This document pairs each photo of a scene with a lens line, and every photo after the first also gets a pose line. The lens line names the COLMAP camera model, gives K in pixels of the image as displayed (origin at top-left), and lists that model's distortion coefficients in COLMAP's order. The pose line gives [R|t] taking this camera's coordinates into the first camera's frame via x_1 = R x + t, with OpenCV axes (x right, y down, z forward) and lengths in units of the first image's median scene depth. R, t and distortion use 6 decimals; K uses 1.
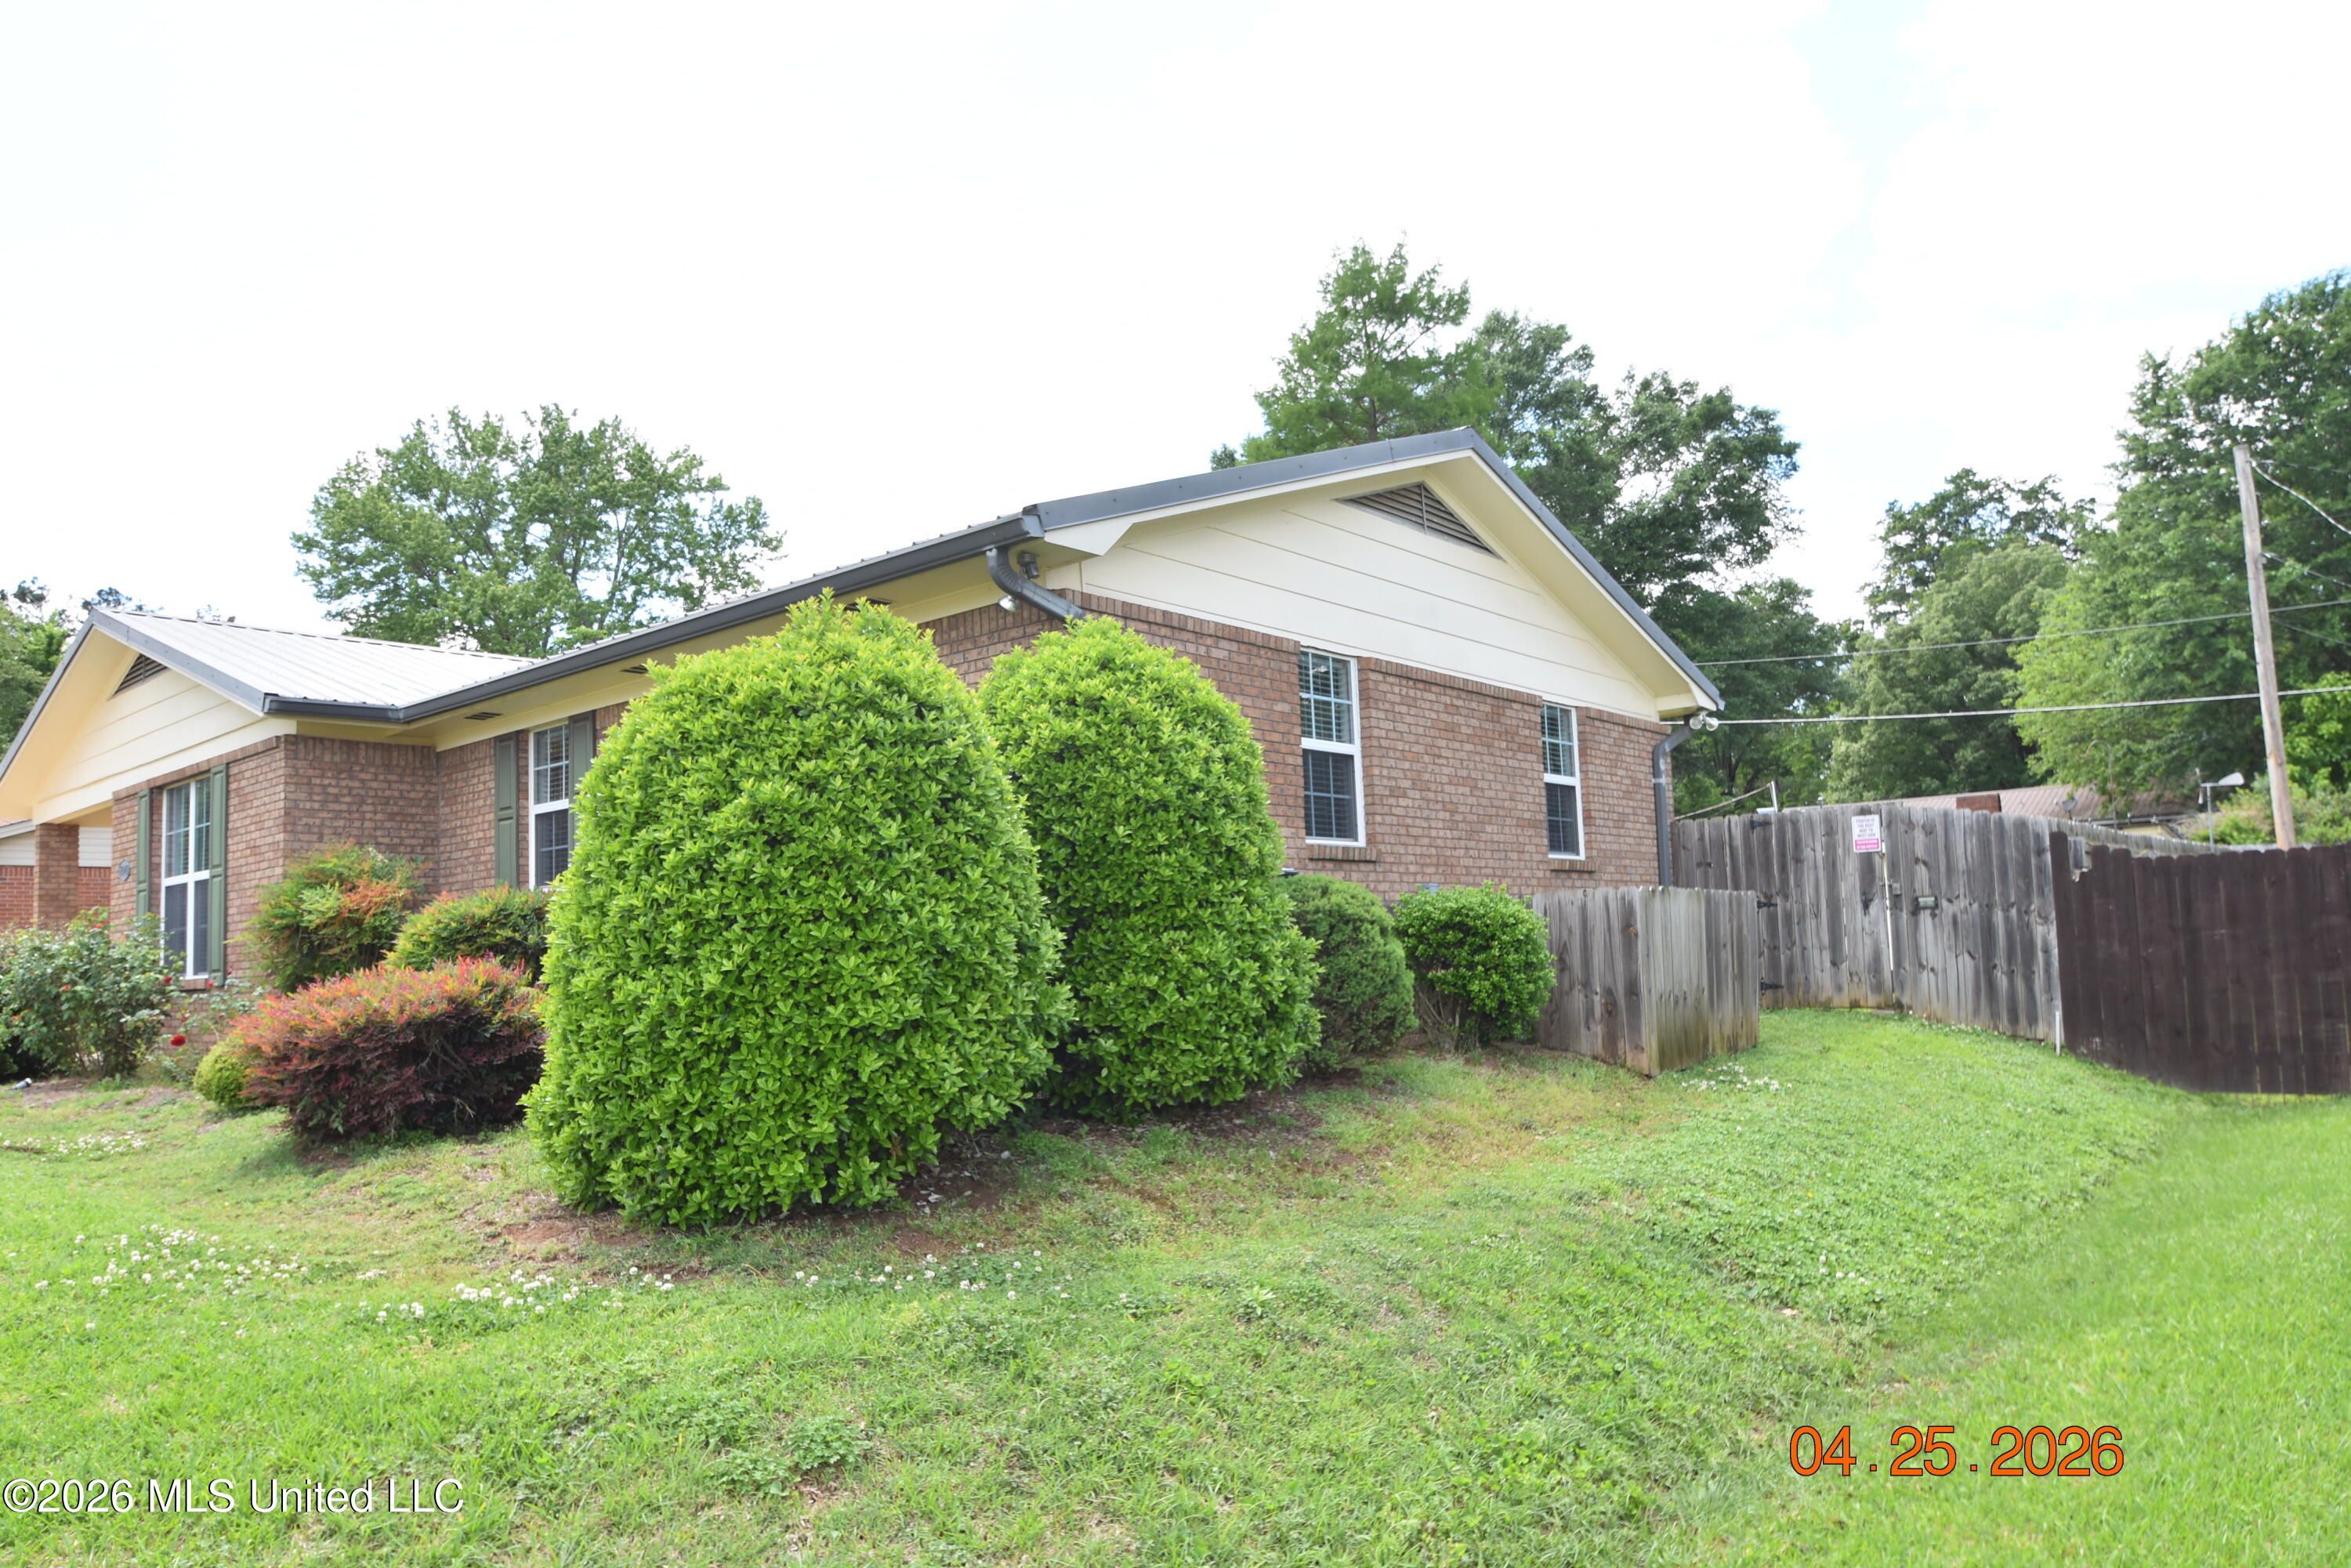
lens RADIAL K [[1609.4, 0, 1170.3], [0, 1609.4, 786.7], [0, 0, 1]] dist [-0.035436, 0.007968]
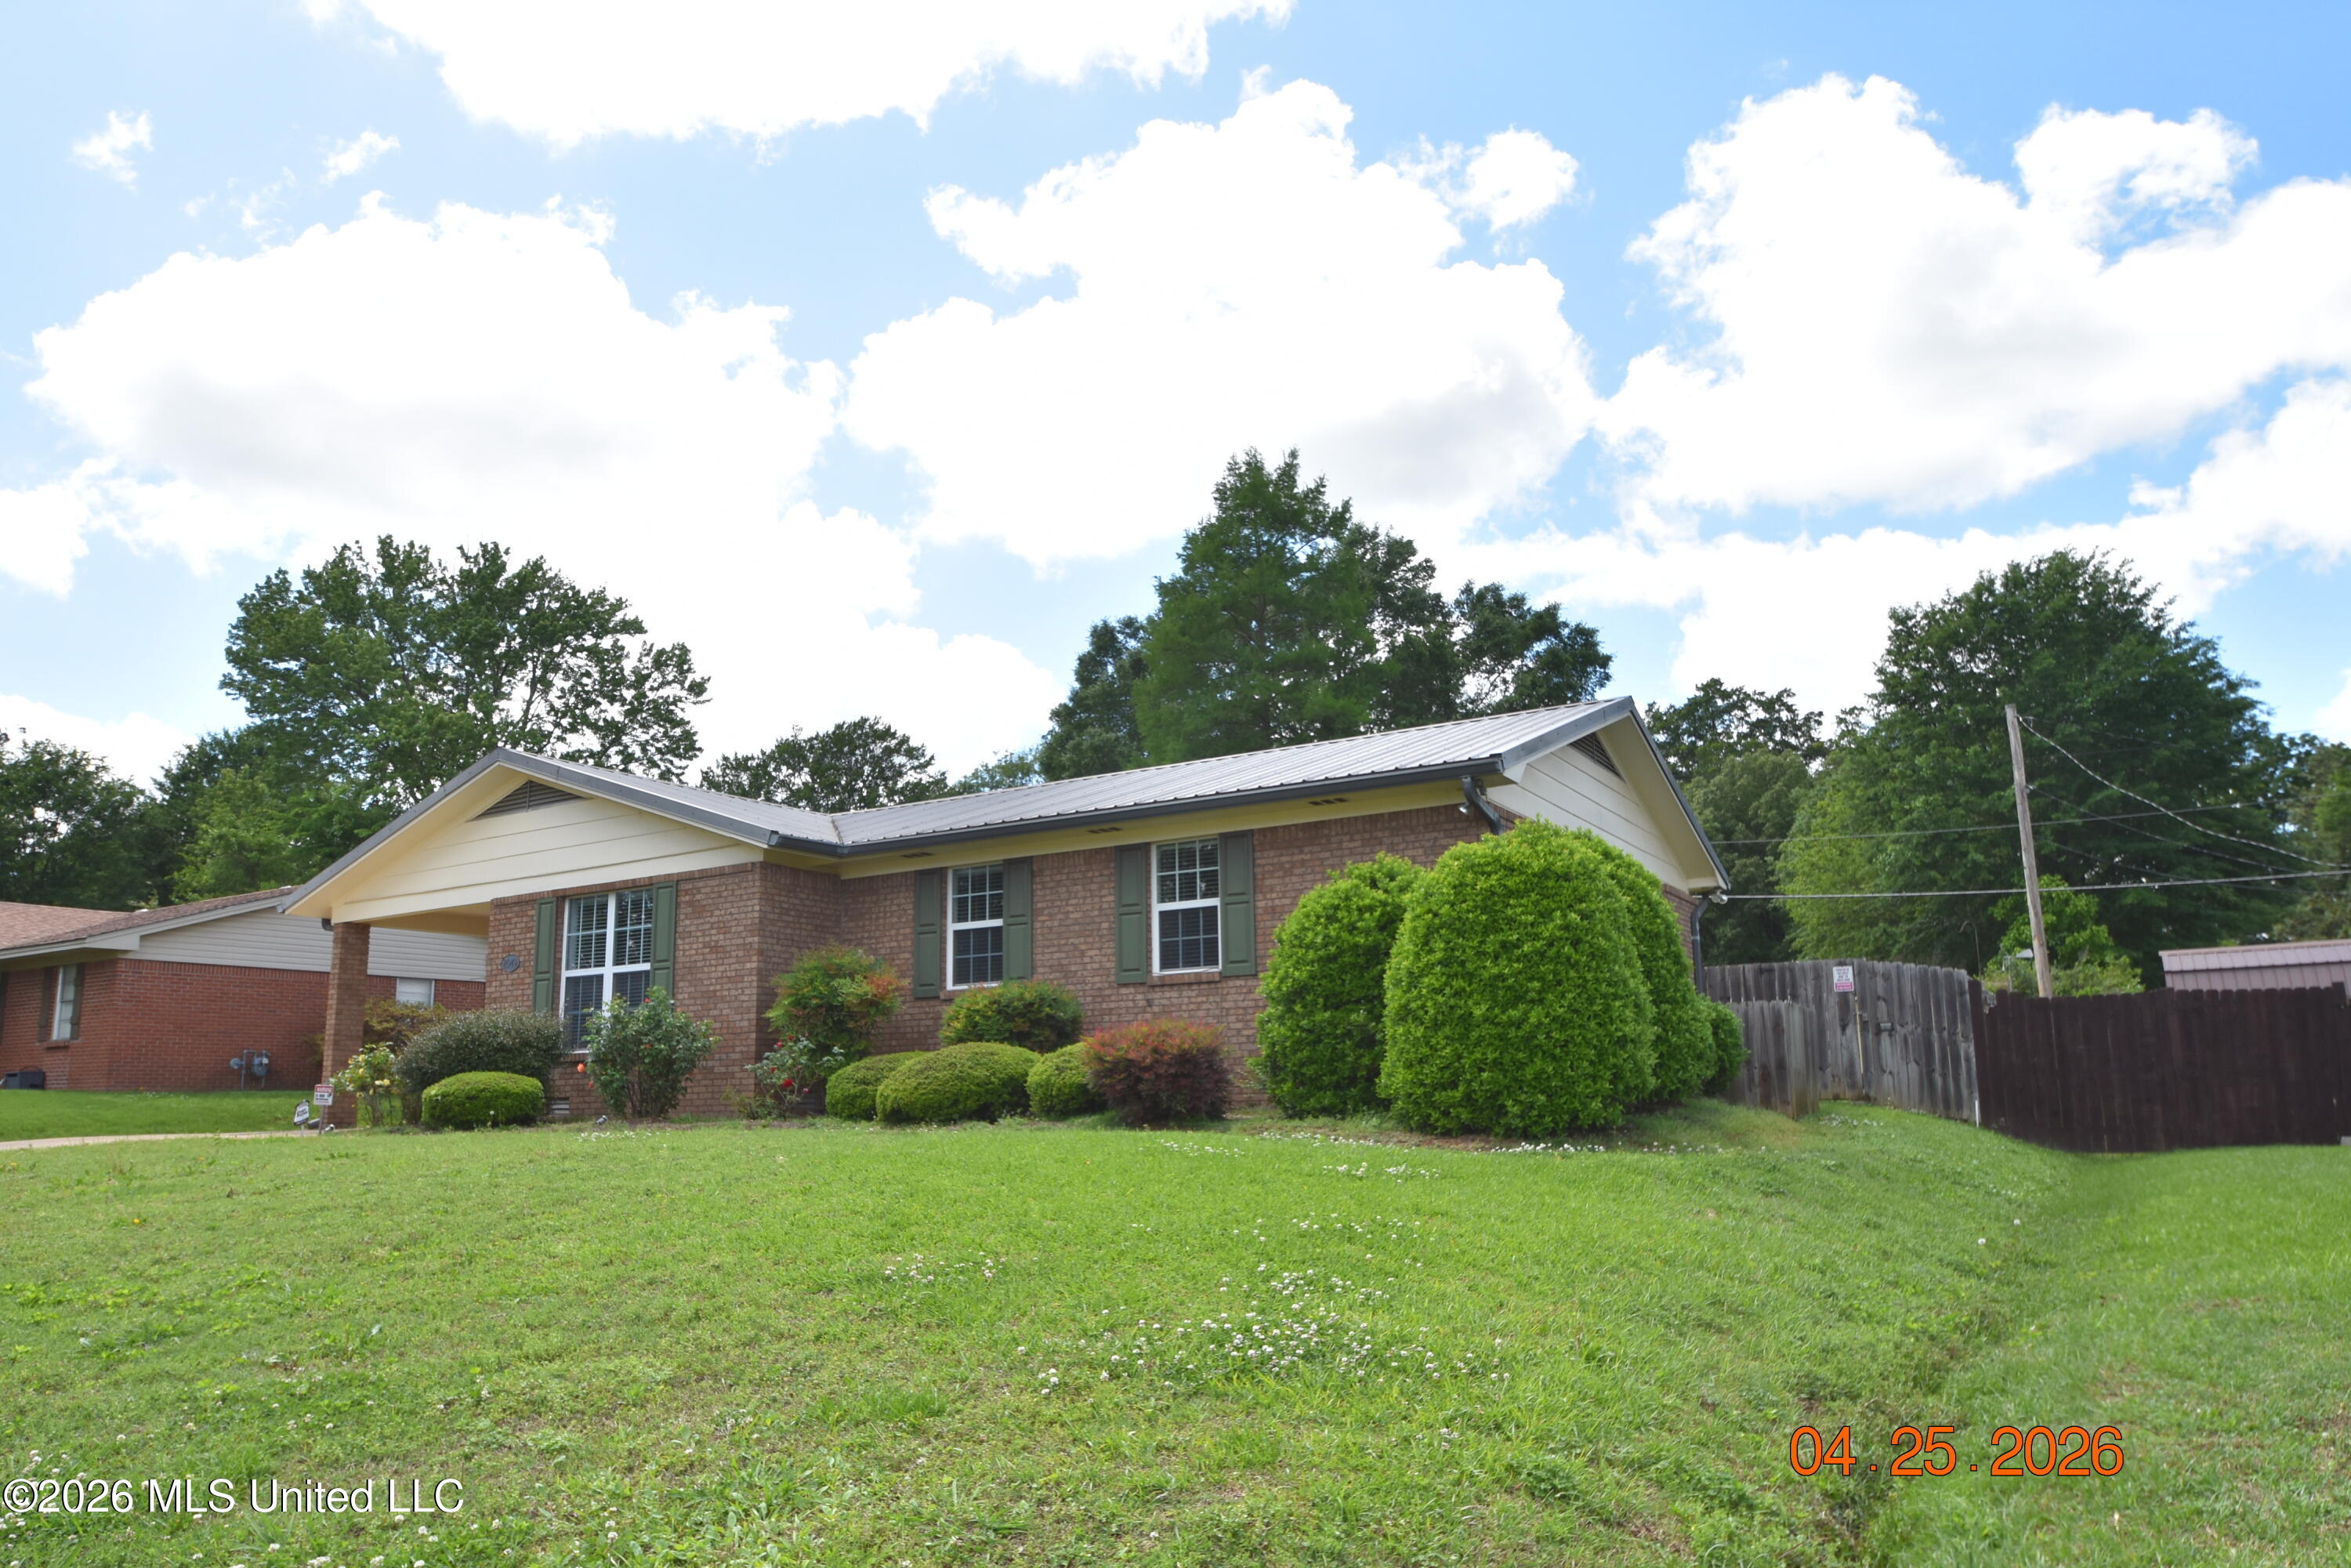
lens RADIAL K [[1609.4, 0, 1183.5], [0, 1609.4, 785.6], [0, 0, 1]] dist [-0.035436, 0.007968]
pose [[0.984843, 0.054005, 0.164825, -0.125720], [-0.038007, 0.994390, -0.098715, 0.006495], [-0.169231, 0.090954, 0.981371, -0.106480]]
